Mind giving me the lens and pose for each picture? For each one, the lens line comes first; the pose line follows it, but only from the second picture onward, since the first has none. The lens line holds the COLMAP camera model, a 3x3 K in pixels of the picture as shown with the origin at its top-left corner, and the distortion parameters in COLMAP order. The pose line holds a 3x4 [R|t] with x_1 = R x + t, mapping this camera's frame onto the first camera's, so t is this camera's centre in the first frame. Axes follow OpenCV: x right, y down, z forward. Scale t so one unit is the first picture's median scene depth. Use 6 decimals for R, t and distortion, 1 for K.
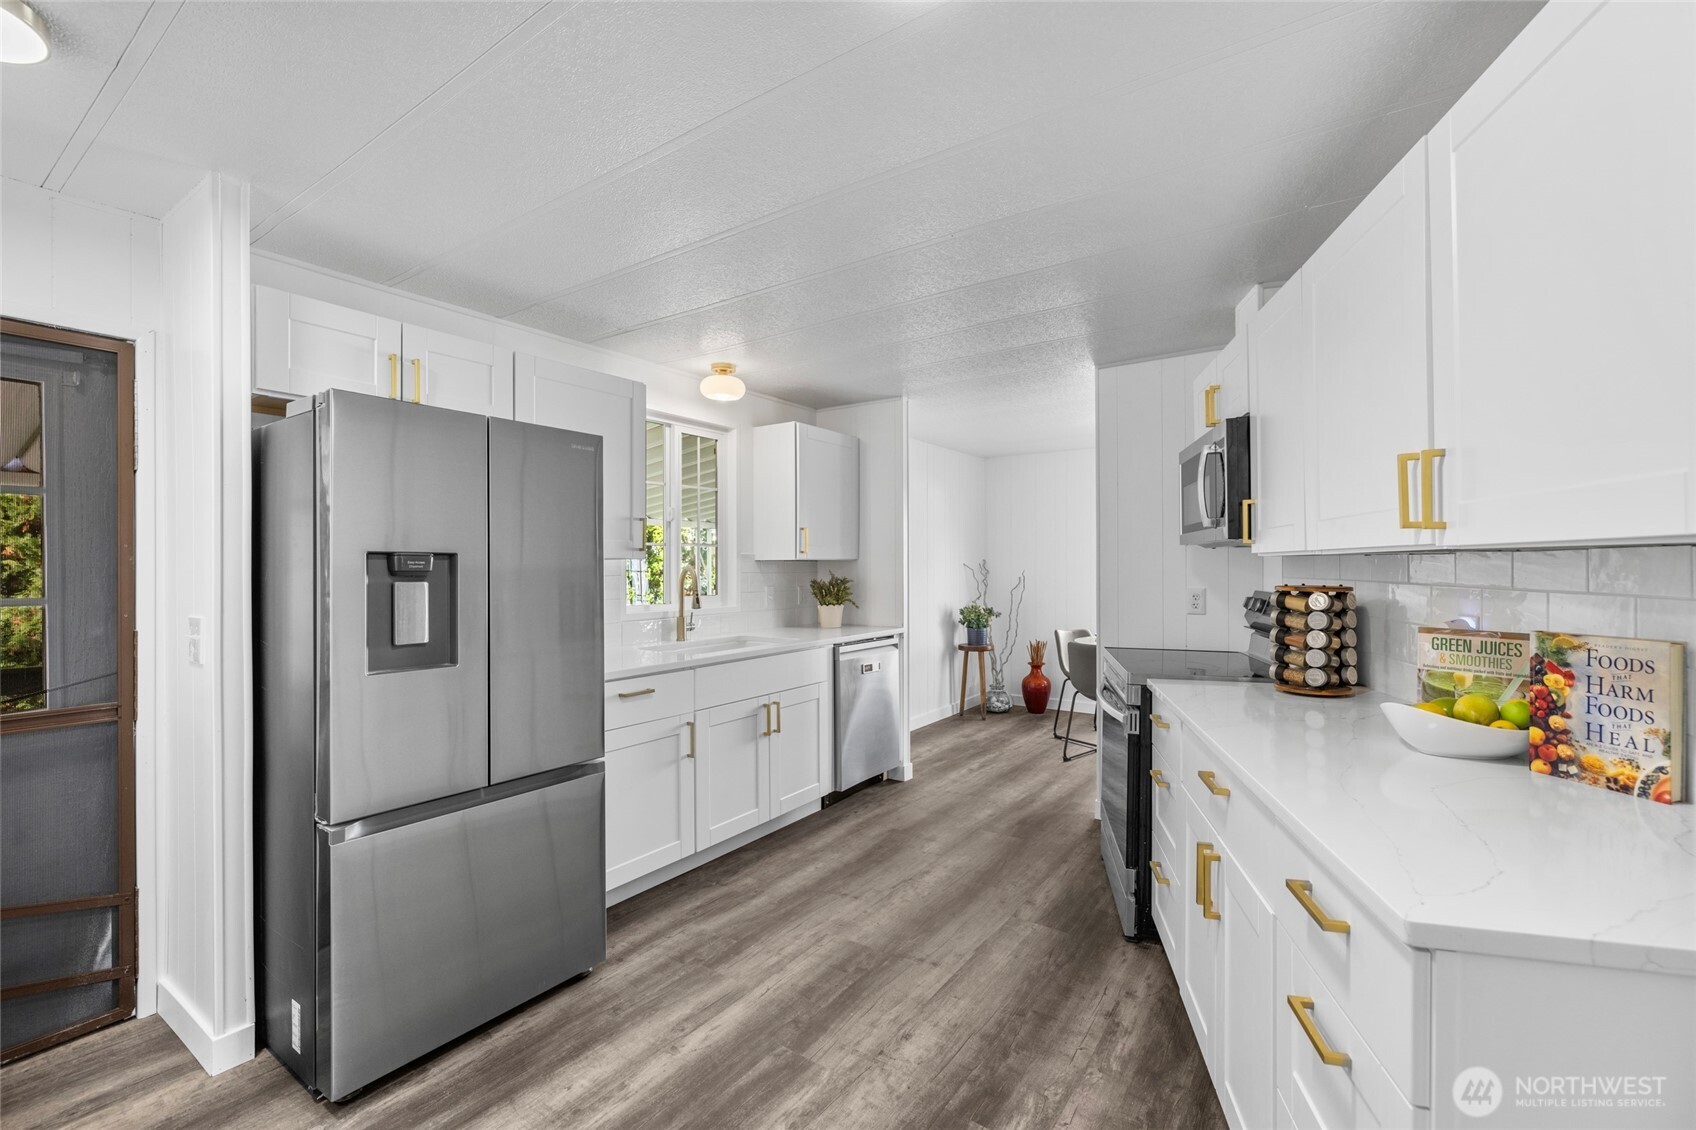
lens RADIAL K [[716.4, 0, 842.9], [0, 716.4, 563.0], [0, 0, 1]] dist [0.001289, -0.000326]
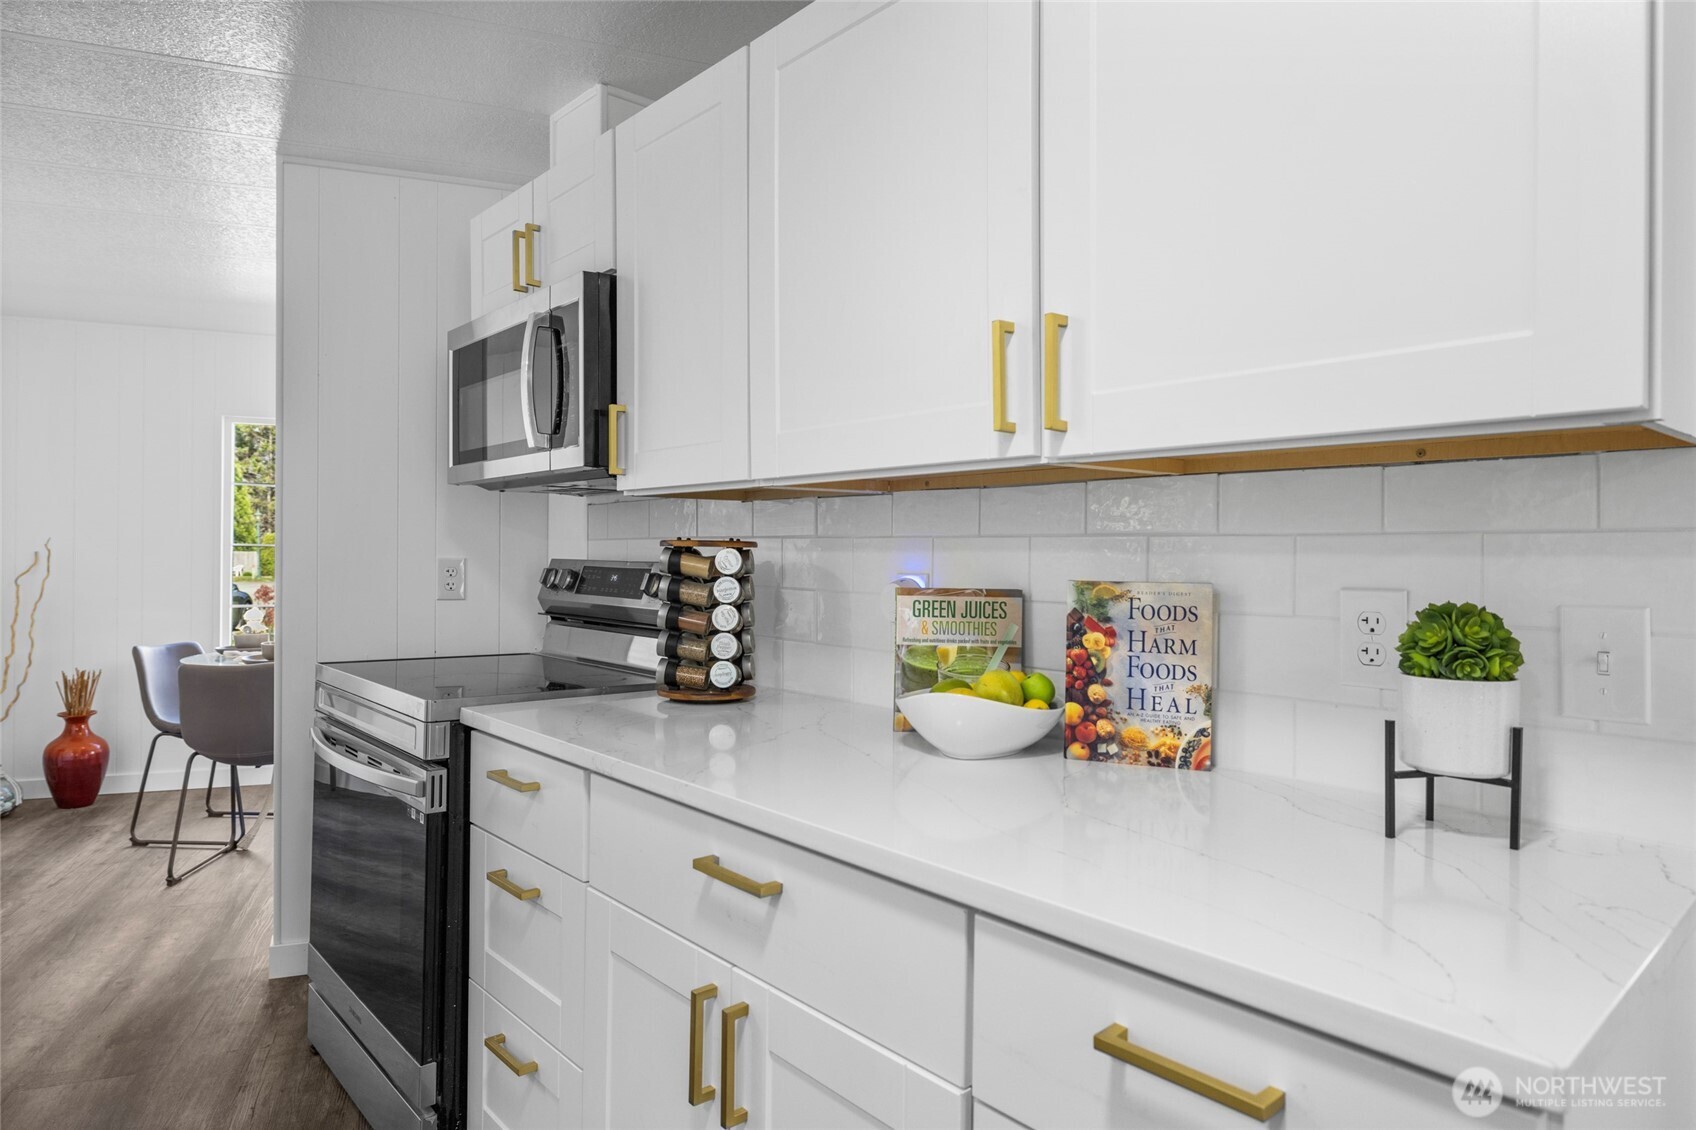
lens RADIAL K [[981.7, 0, 822.7], [0, 981.7, 560.3], [0, 0, 1]] dist [-0.002096, 0.001501]
pose [[0.568038, 0.005224, 0.822986, -0.029159], [-0.014635, 0.999886, 0.003755, 0.028893], [-0.822872, -0.014177, 0.568050, 0.242512]]
